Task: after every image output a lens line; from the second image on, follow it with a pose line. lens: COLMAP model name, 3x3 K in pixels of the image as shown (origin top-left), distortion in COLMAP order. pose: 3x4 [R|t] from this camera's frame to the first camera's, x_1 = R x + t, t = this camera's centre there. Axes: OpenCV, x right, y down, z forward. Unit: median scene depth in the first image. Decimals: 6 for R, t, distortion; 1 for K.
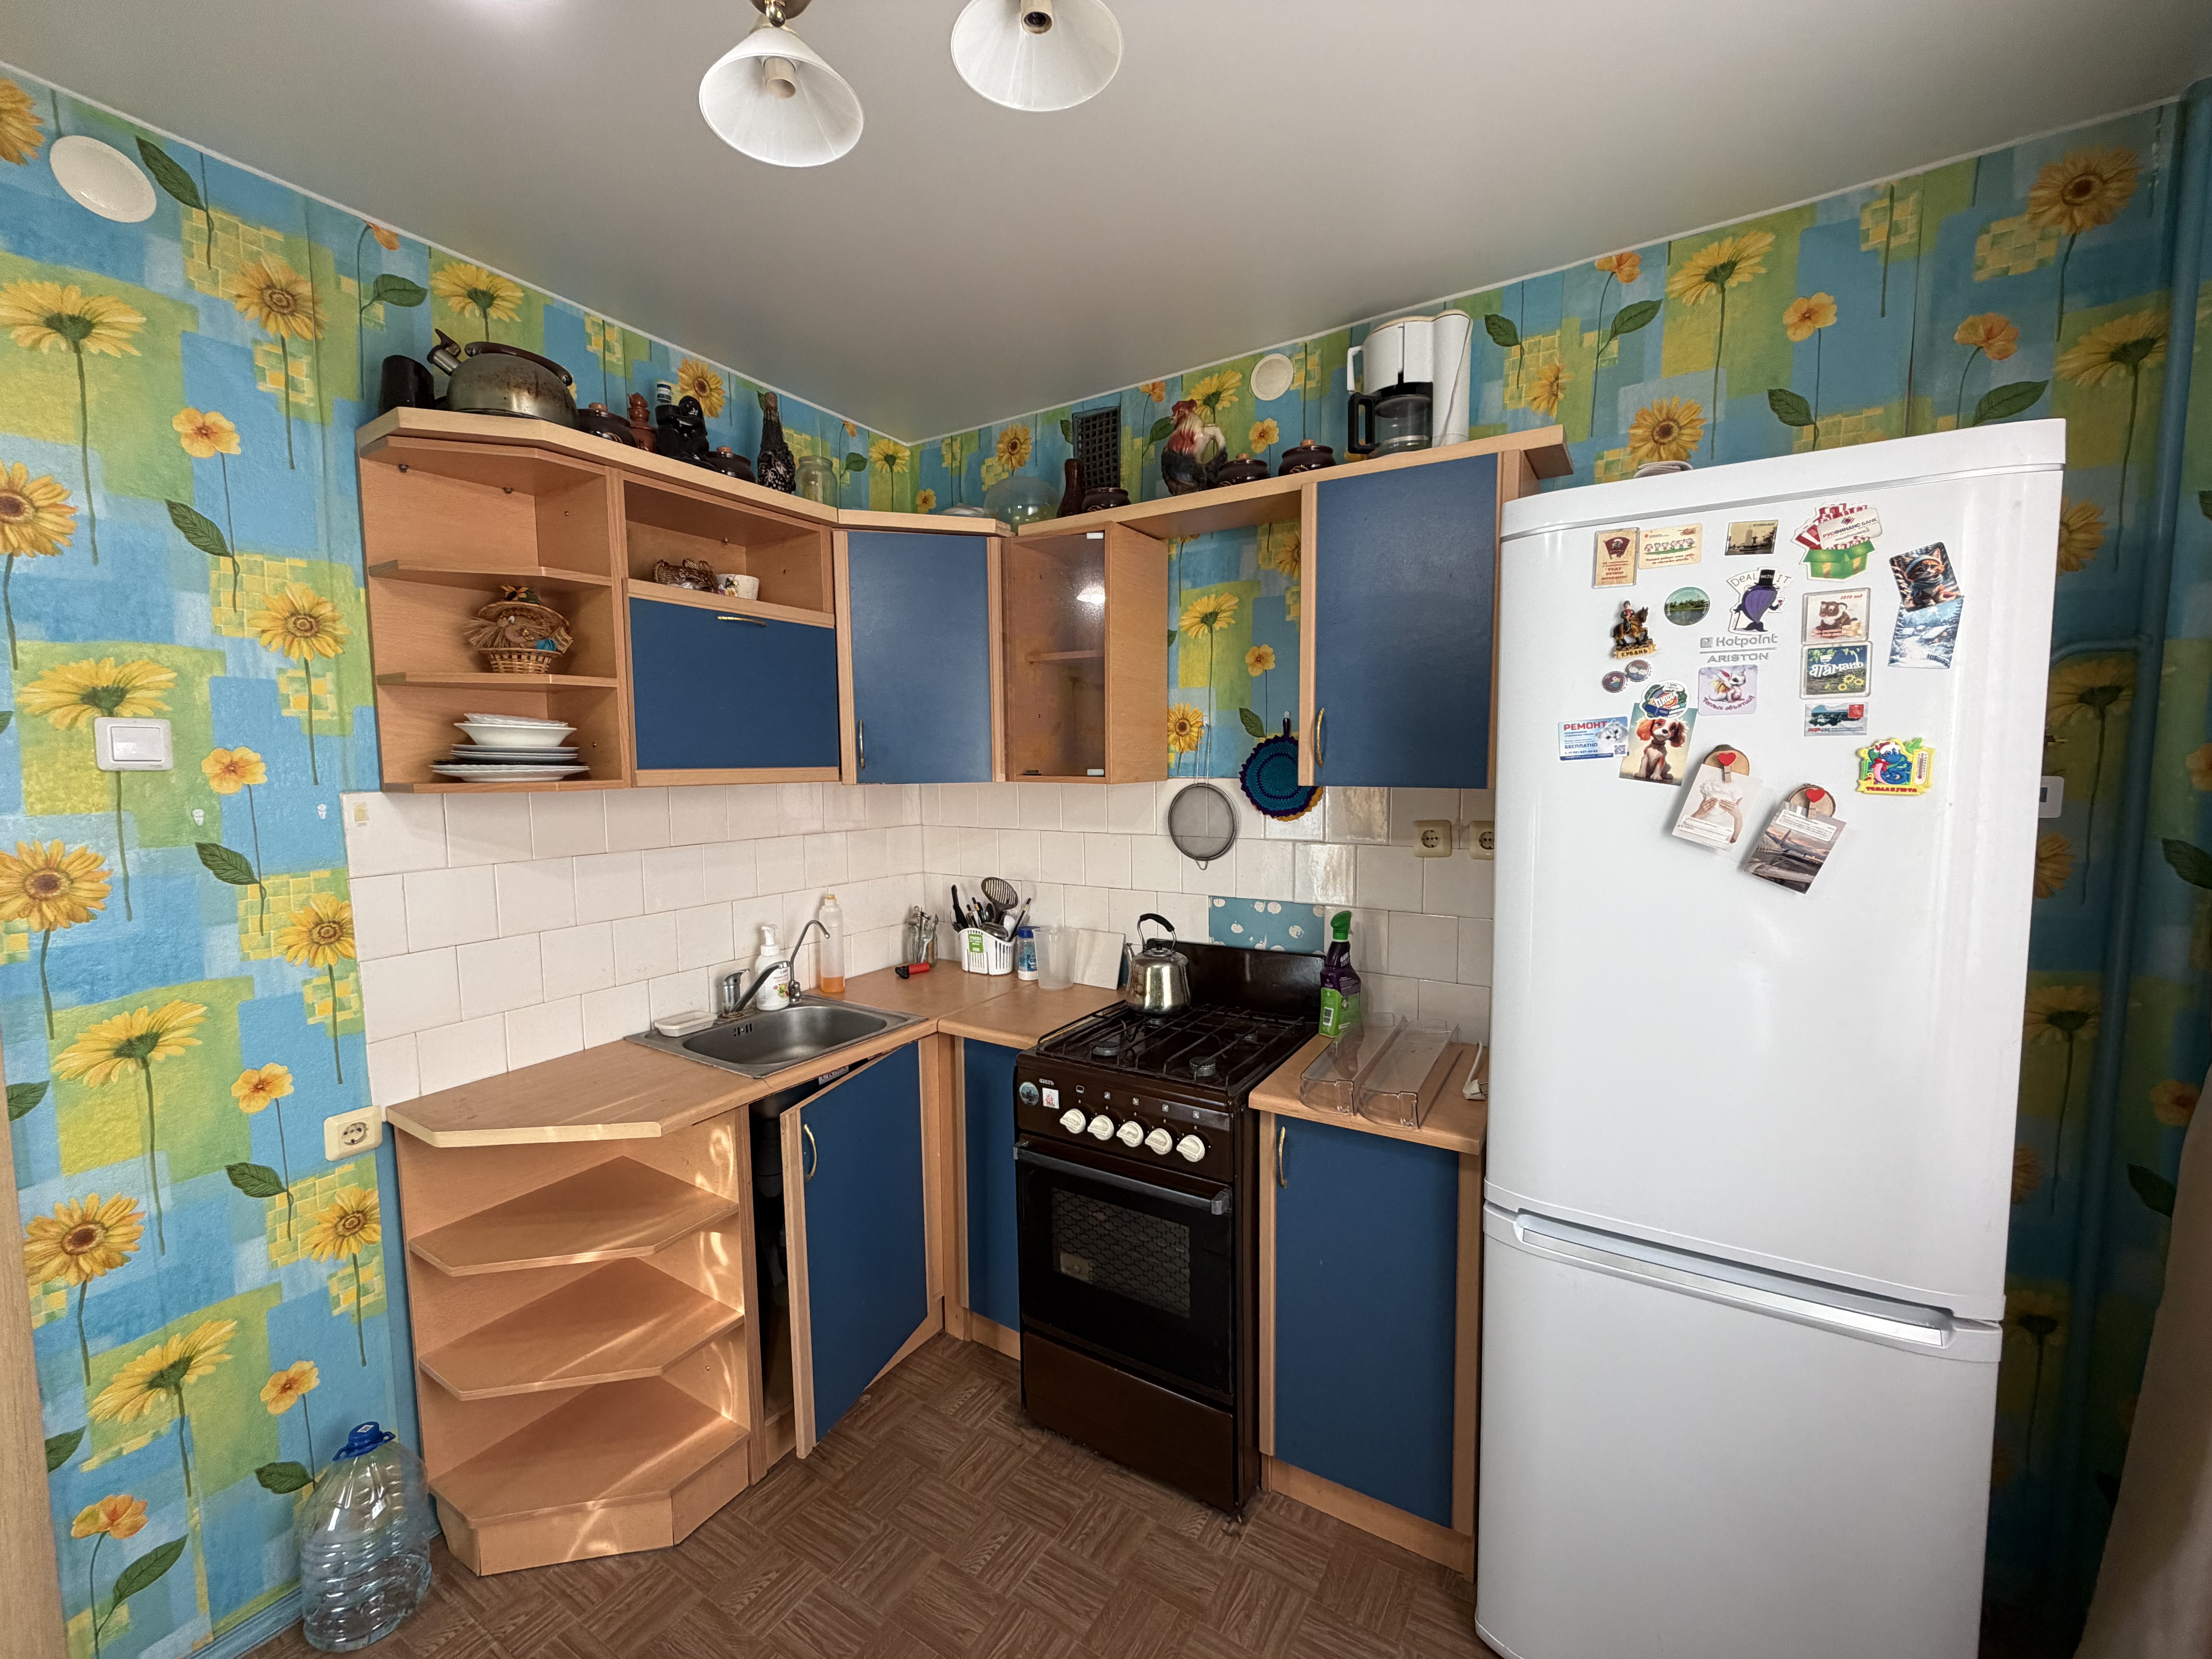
lens RADIAL K [[881.9, 0, 1107.2], [0, 881.9, 821.3], [0, 0, 1]] dist [-0.000012, -0.000186]
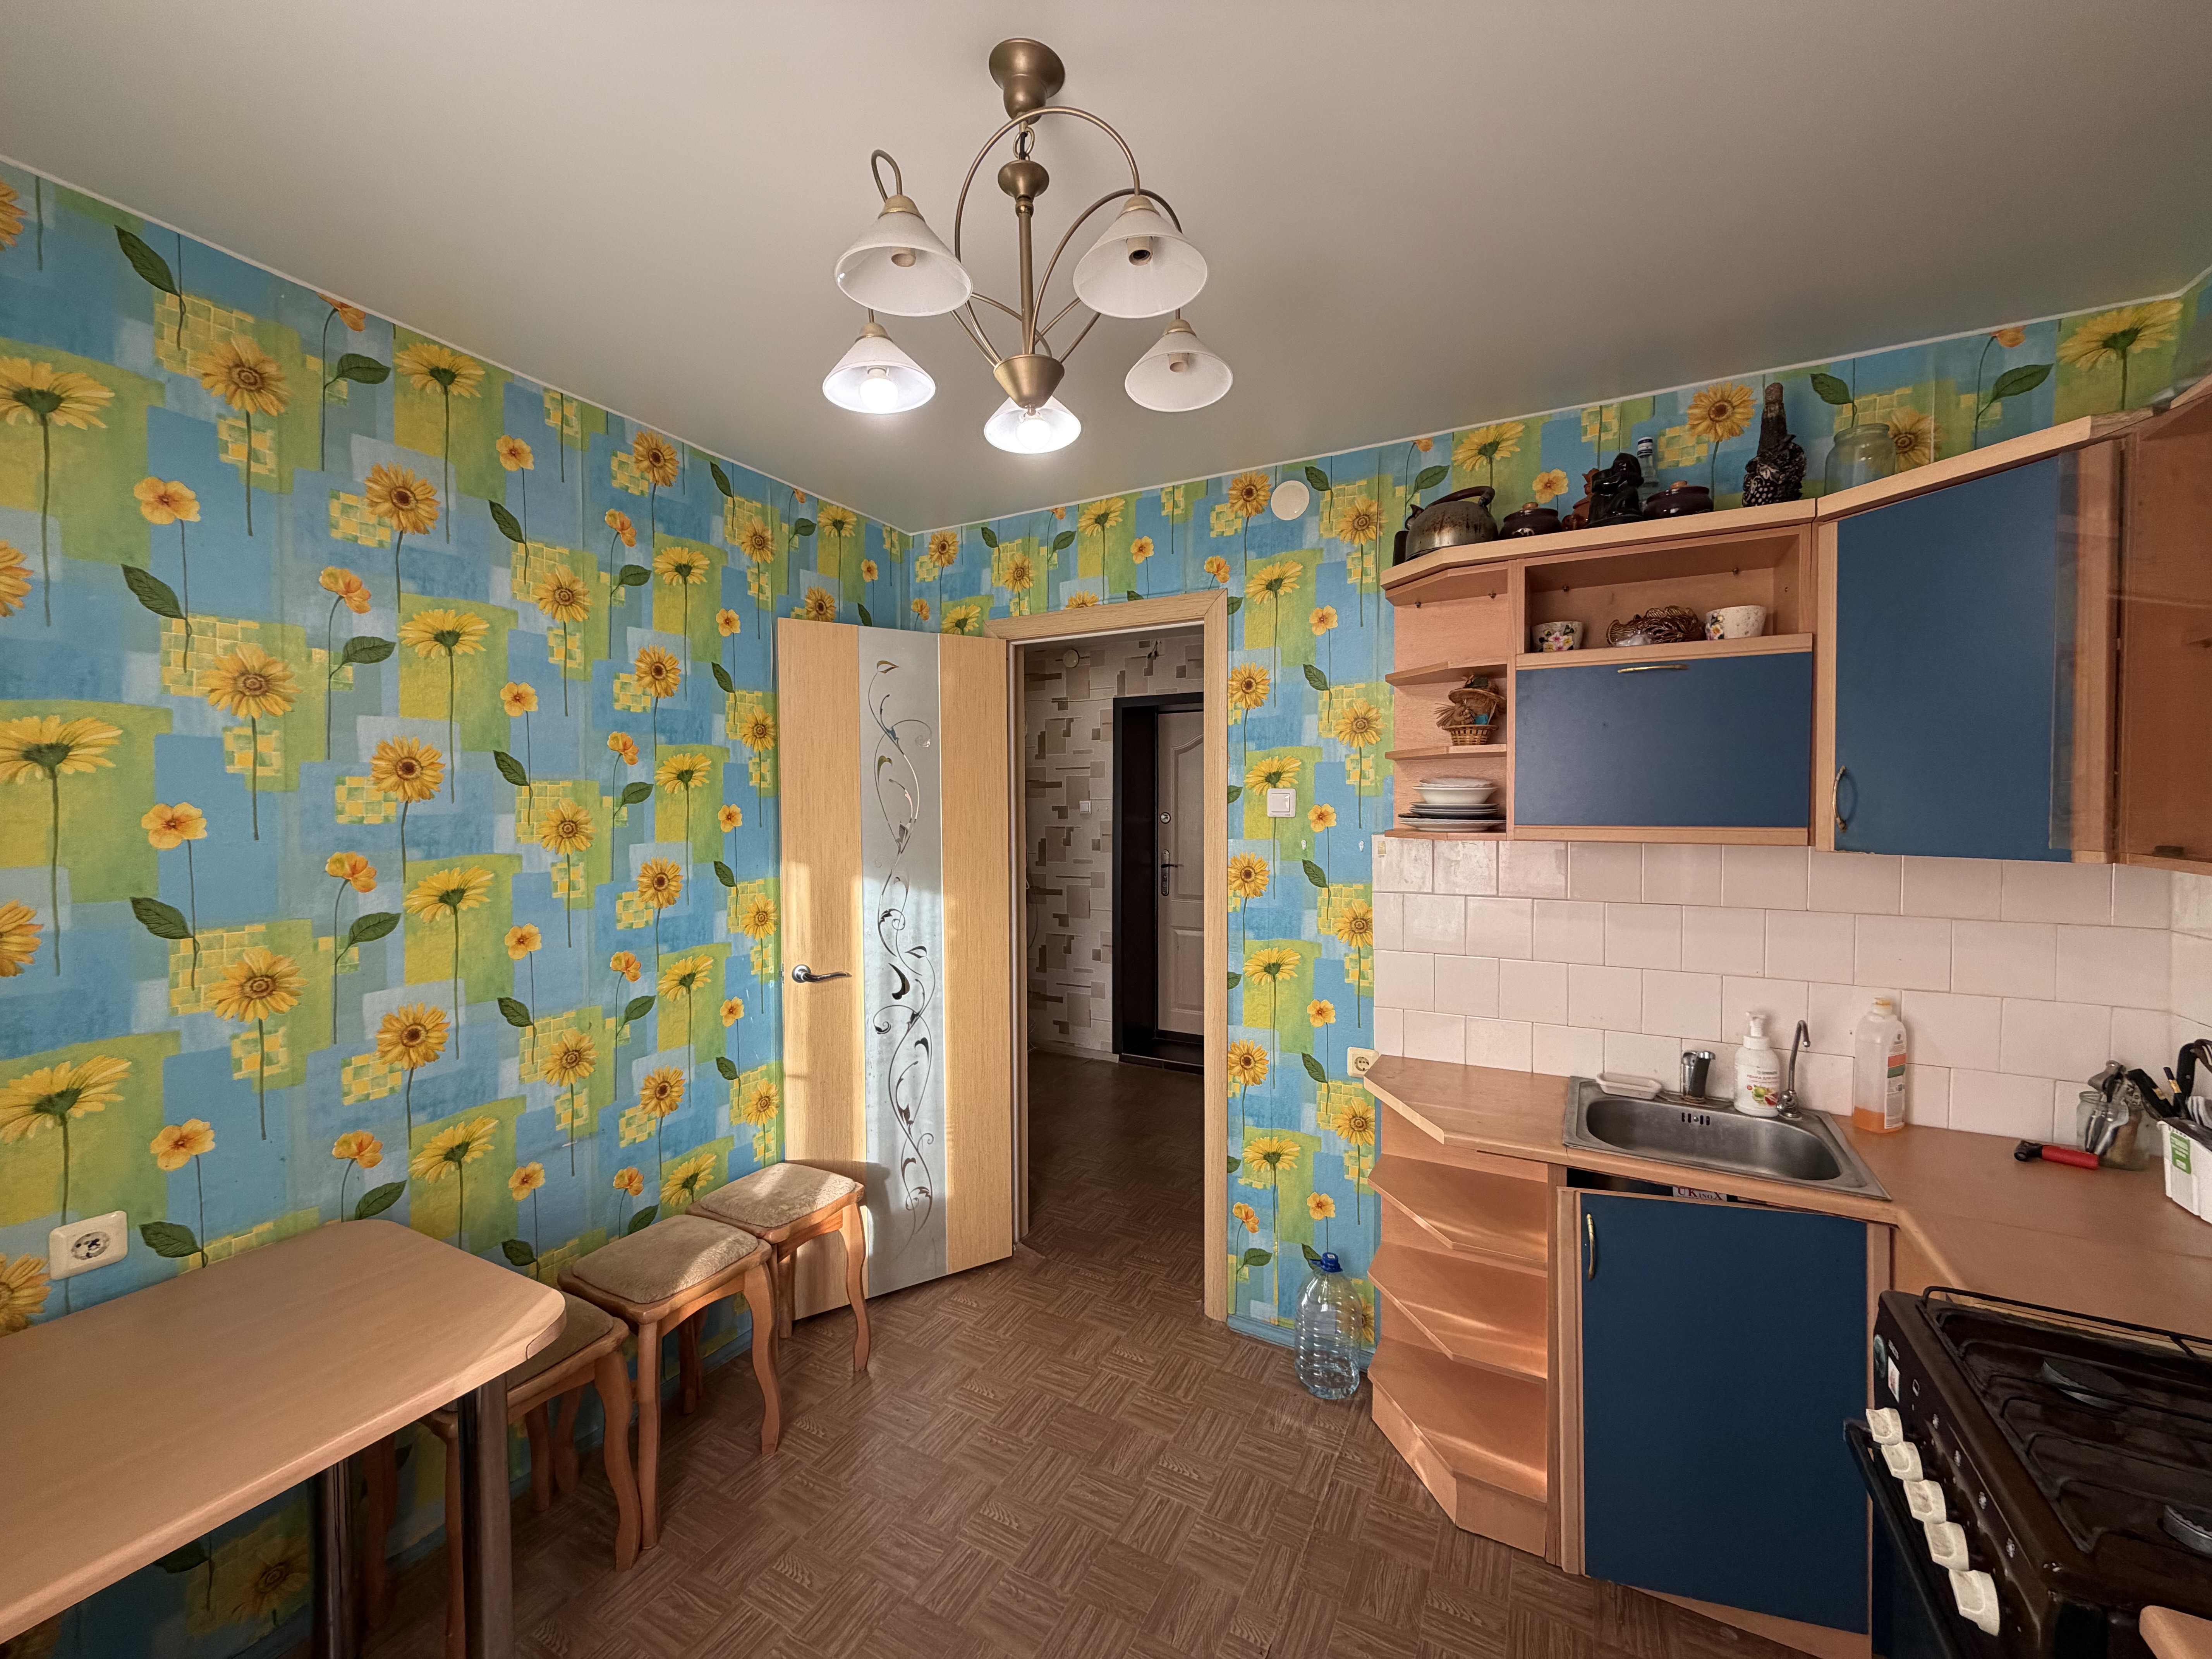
lens RADIAL K [[881.9, 0, 1102.5], [0, 881.9, 821.4], [0, 0, 1]] dist [-0.000012, -0.000186]
pose [[0.052746, 0.027804, -0.998221, 0.587532], [-0.070056, 0.997252, 0.024075, -0.056935], [0.996148, 0.068662, 0.054549, 0.452564]]
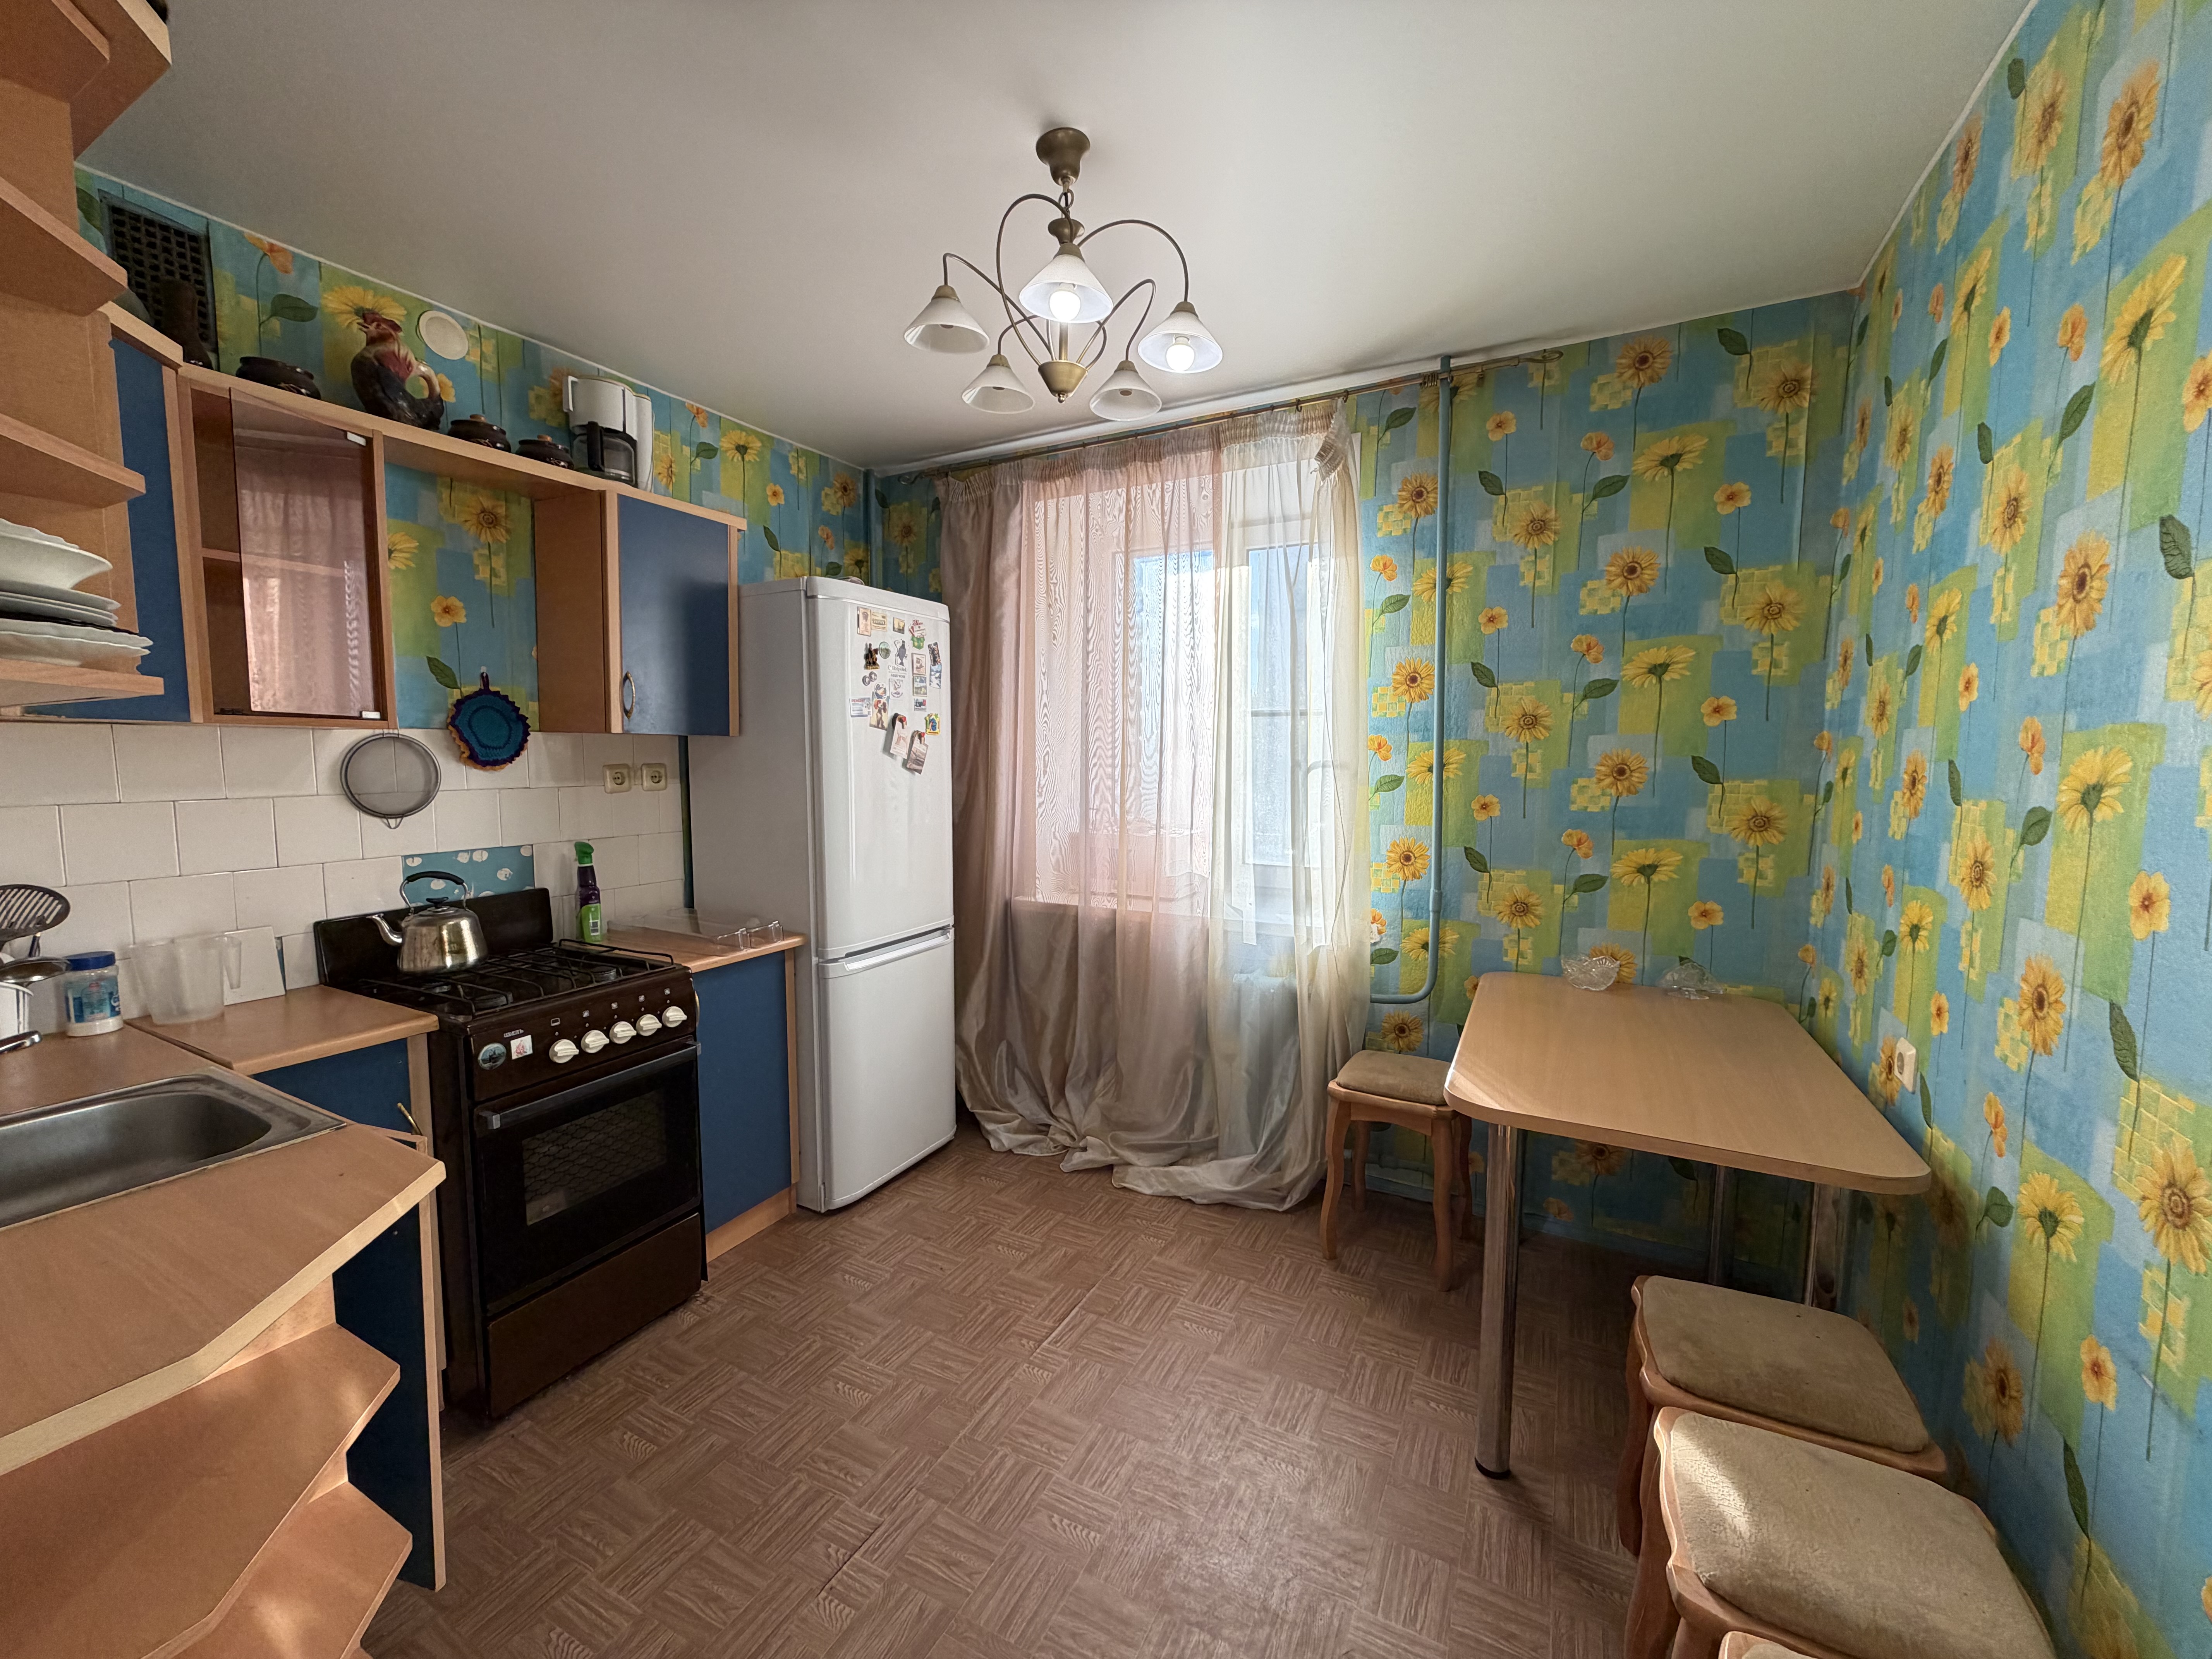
lens RADIAL K [[881.9, 0, 1091.7], [0, 881.9, 818.2], [0, 0, 1]] dist [-0.000012, -0.000186]
pose [[-0.061260, -0.067061, 0.995867, -1.219170], [0.071047, 0.994917, 0.071367, 0.043392], [-0.995590, 0.075125, -0.056184, 0.471461]]
